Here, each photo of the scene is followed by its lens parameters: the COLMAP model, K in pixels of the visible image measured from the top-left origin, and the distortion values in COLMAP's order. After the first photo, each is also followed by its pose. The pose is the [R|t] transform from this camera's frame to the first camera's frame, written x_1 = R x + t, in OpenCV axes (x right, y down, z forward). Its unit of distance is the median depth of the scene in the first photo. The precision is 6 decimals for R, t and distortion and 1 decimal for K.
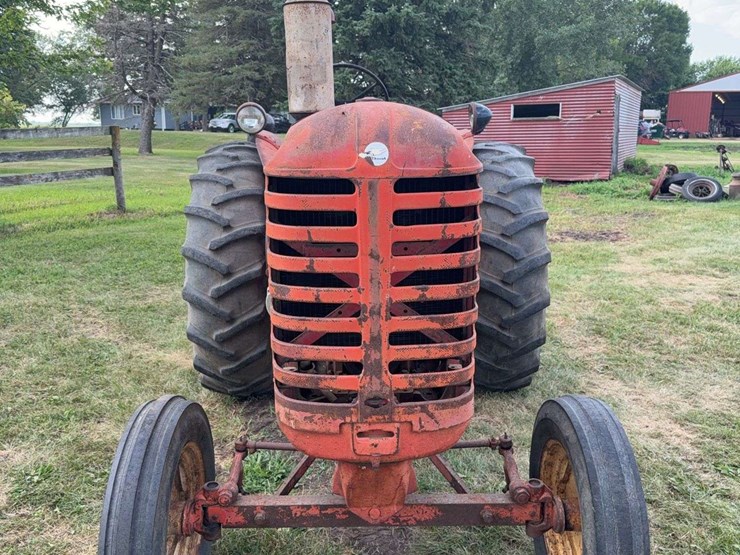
lens RADIAL K [[697.5, 0, 370.0], [0, 697.5, 277.5], [0, 0, 1]] dist [0.096017, -0.157945]
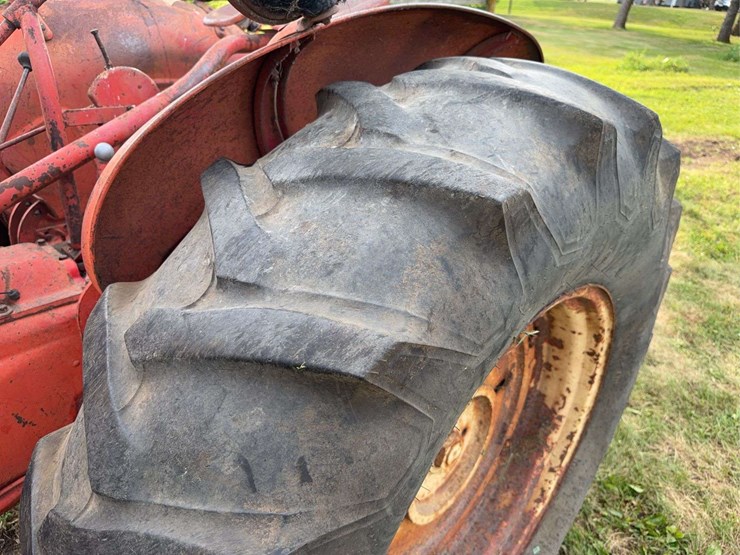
lens RADIAL K [[528.7, 0, 370.0], [0, 528.7, 277.5], [0, 0, 1]] dist [0.039184, -0.051577]
pose [[0.711385, 0.354523, -0.606832, 0.332944], [-0.180251, 0.926601, 0.330032, -0.209809], [0.679295, -0.125398, 0.723072, 0.963840]]
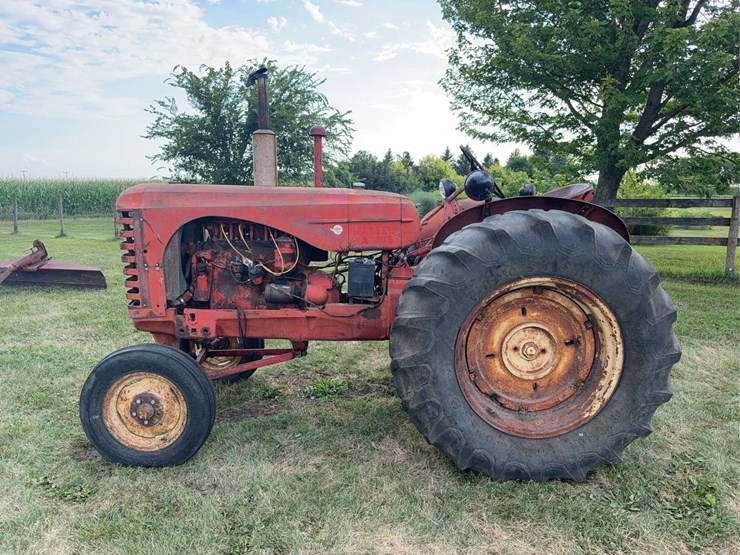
lens RADIAL K [[528.7, 0, 370.0], [0, 528.7, 277.5], [0, 0, 1]] dist [0.039184, -0.051577]
pose [[-0.012680, 0.154829, -0.987860, 1.007032], [-0.212963, 0.964854, 0.153957, -0.198930], [0.976978, 0.212330, 0.020739, 0.929359]]
